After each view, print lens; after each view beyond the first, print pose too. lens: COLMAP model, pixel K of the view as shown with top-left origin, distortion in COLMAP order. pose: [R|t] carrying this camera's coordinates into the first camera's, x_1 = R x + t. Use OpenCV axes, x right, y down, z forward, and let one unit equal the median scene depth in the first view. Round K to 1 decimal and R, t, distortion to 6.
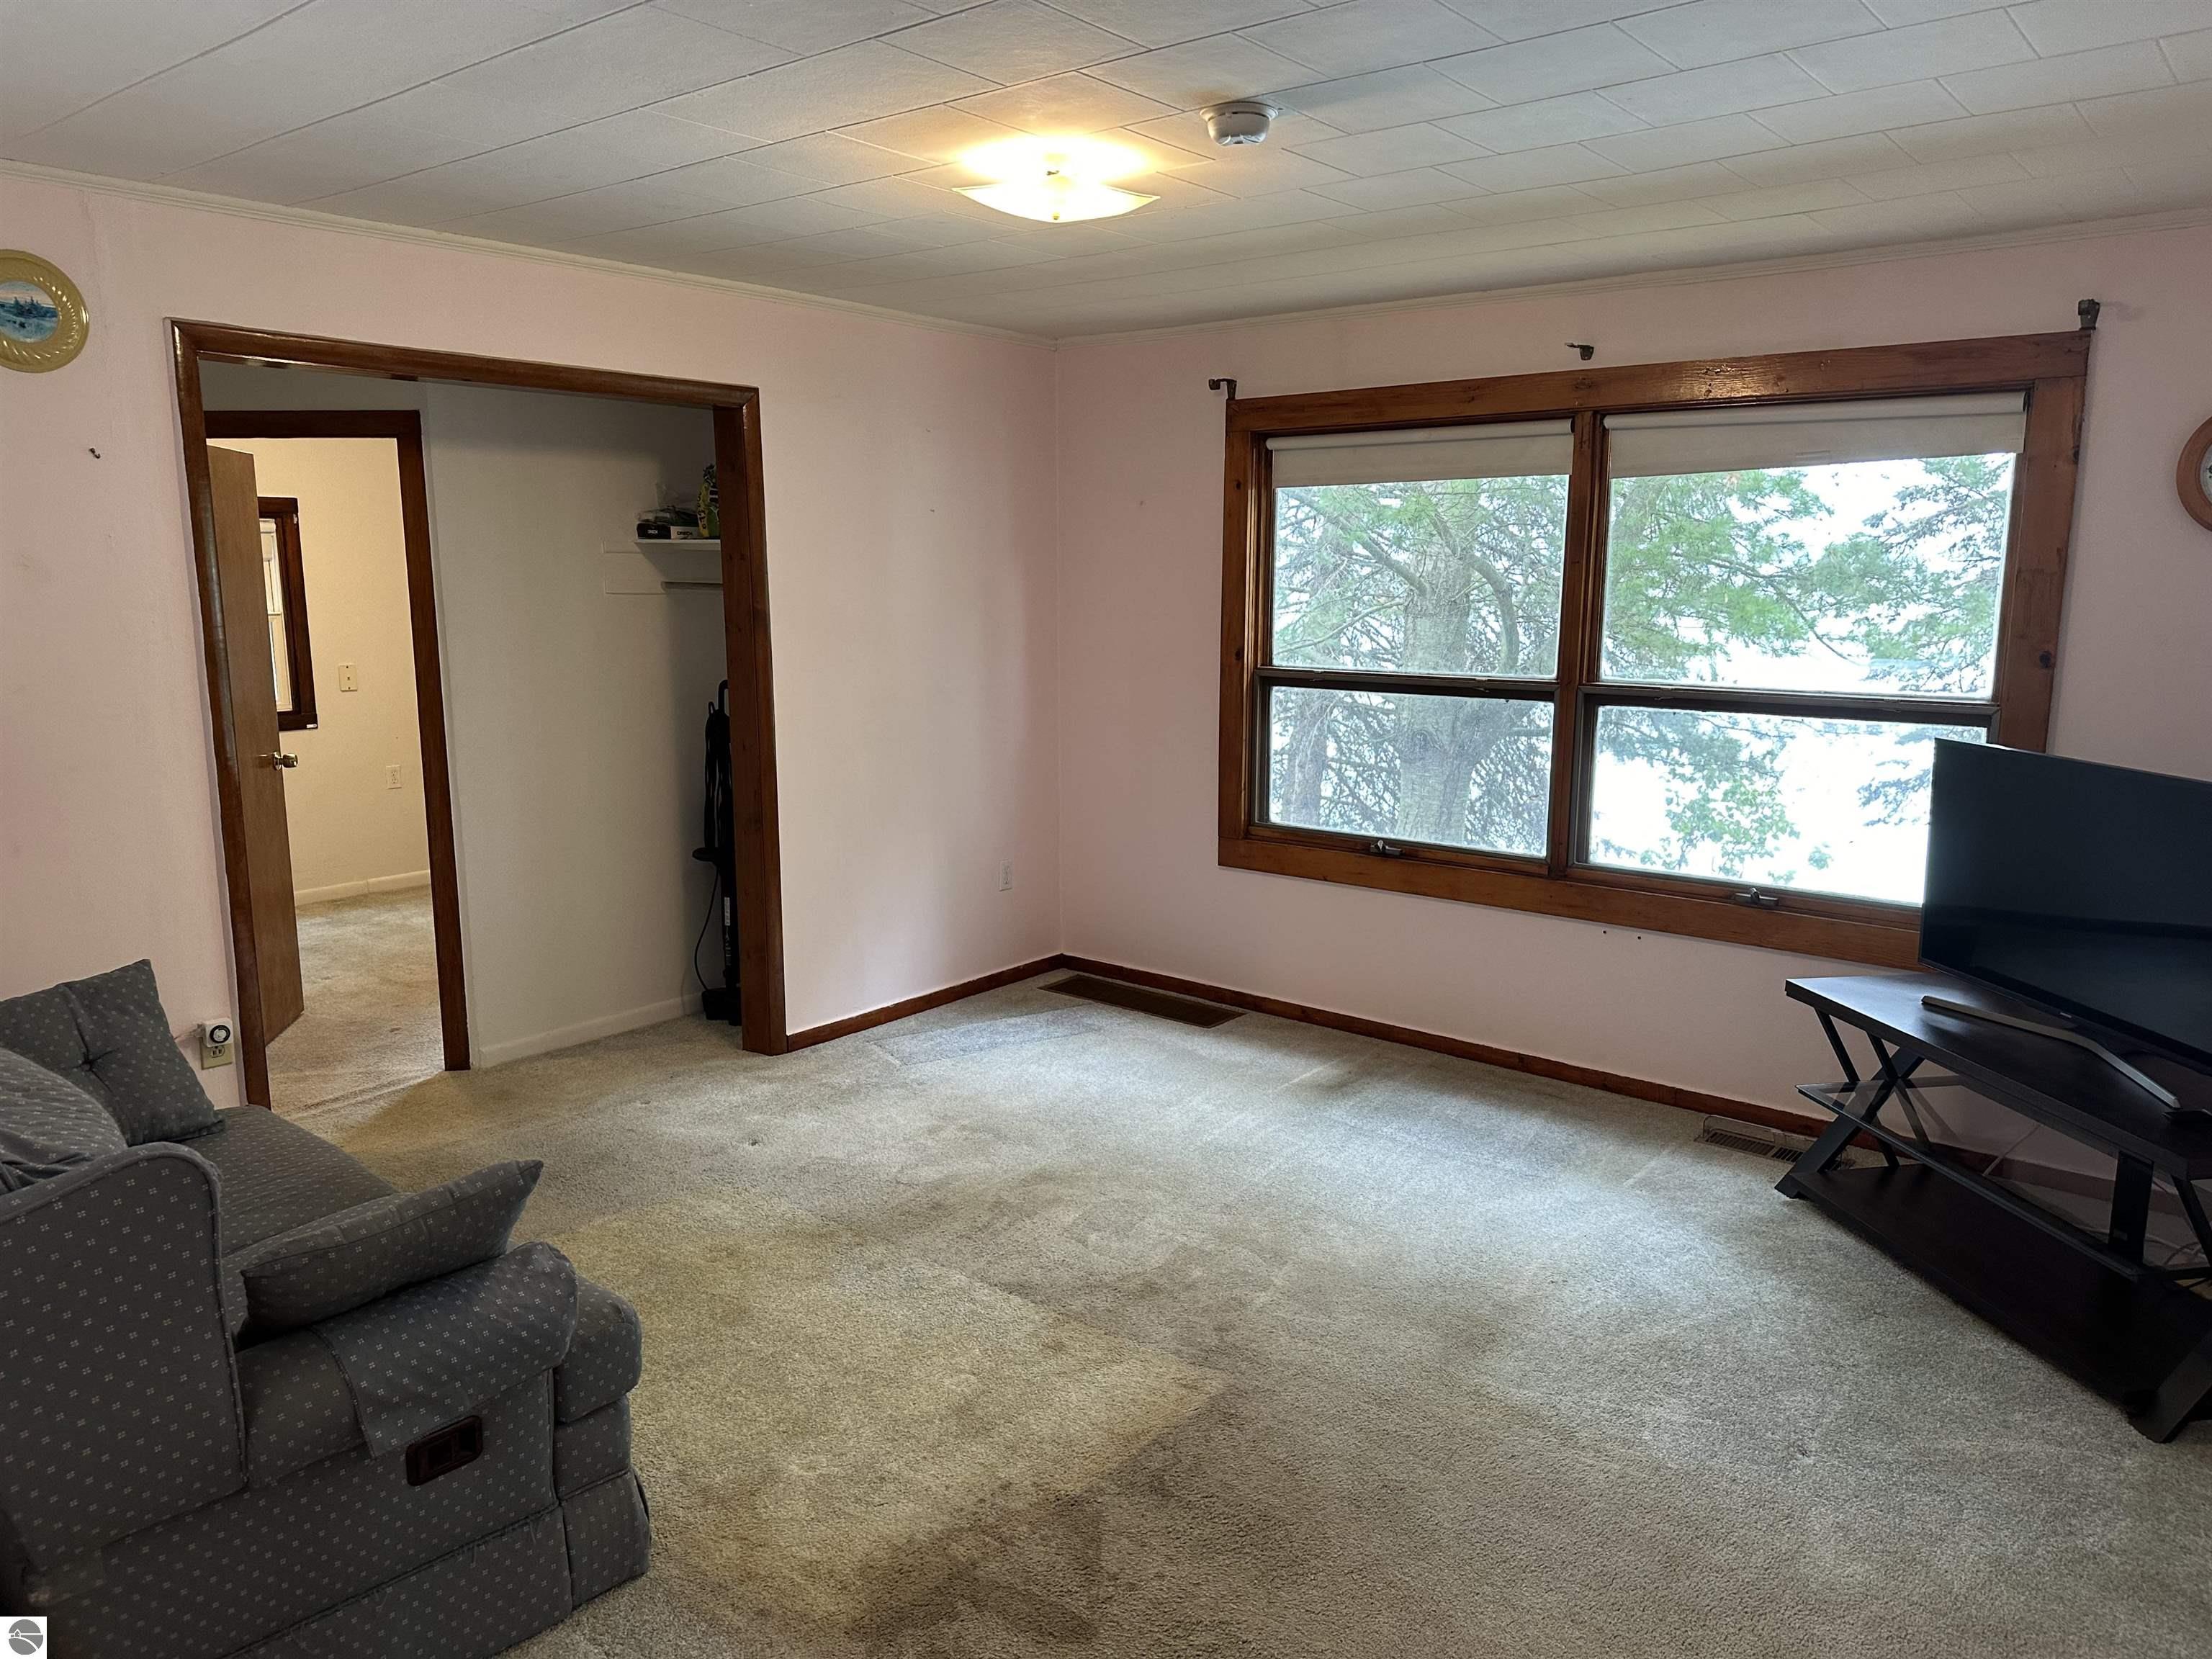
lens RADIAL K [[1527.5, 0, 1102.4], [0, 1527.5, 823.1], [0, 0, 1]] dist [0.046877, -0.074022]
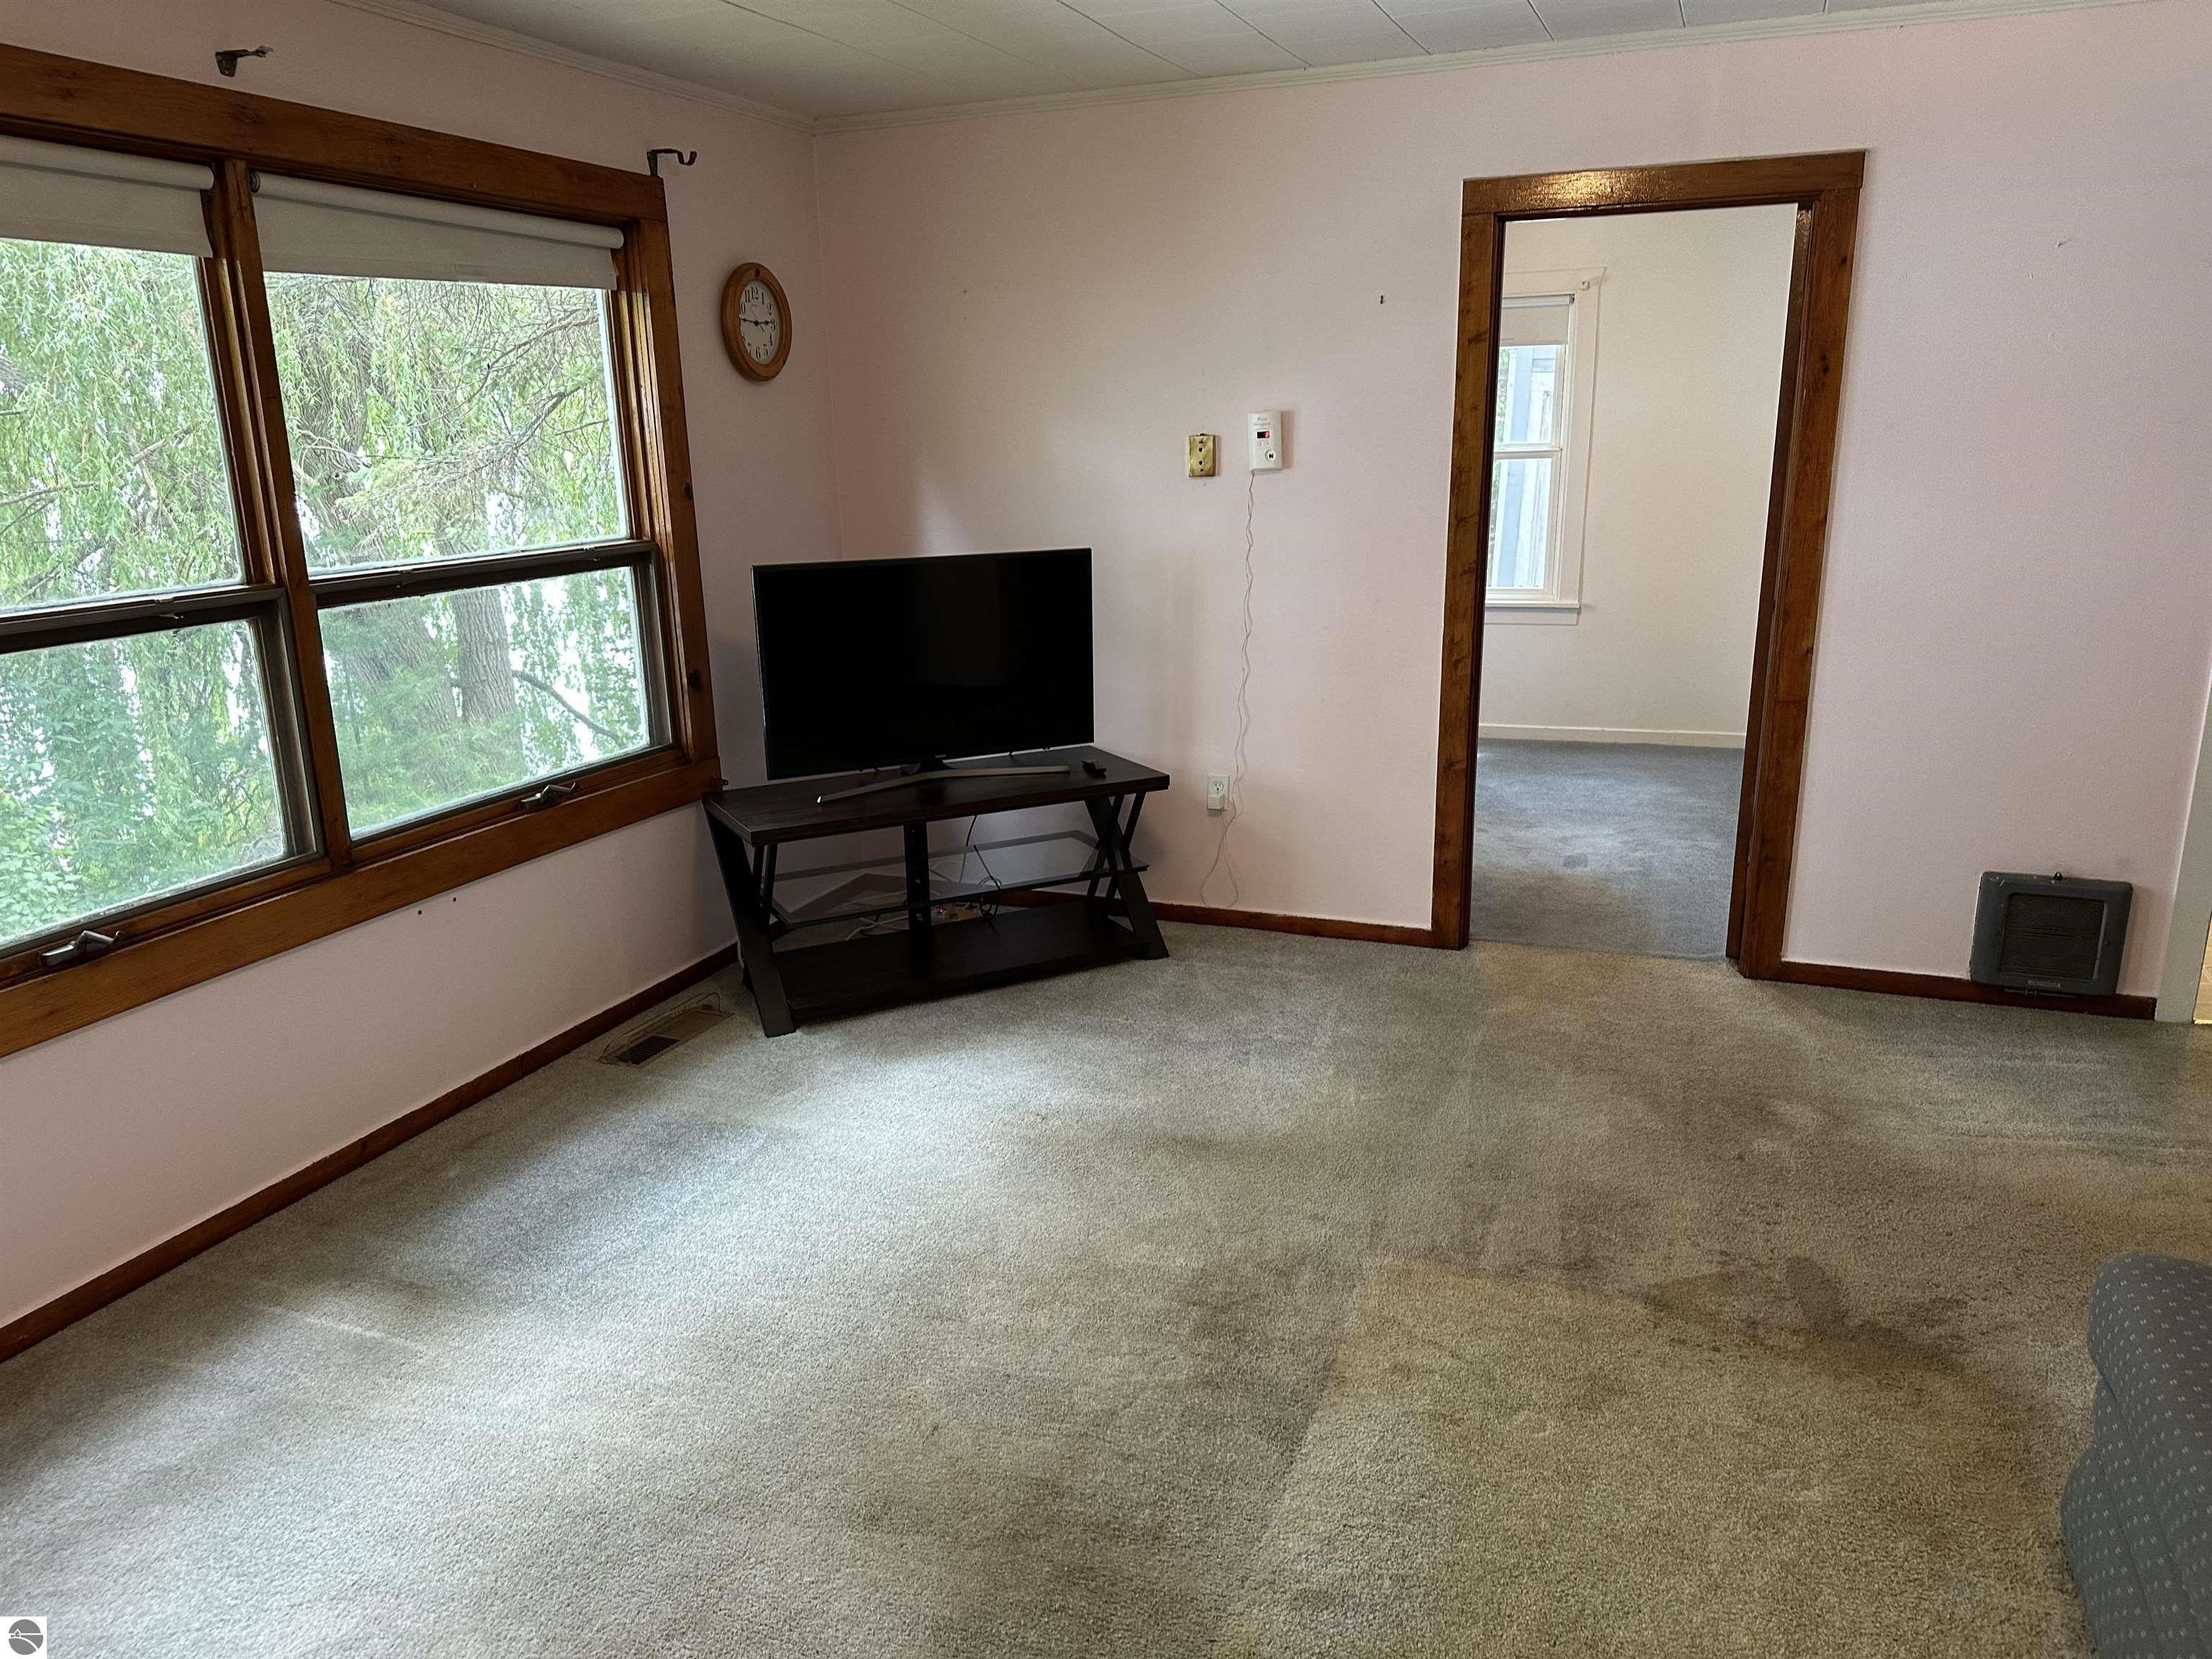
lens RADIAL K [[1527.5, 0, 1092.1], [0, 1527.5, 843.2], [0, 0, 1]] dist [0.046877, -0.074022]
pose [[-0.295329, -0.244387, 0.923610, -0.525466], [0.185151, 0.933763, 0.306276, -0.150127], [-0.937283, 0.261460, -0.230519, 1.022495]]
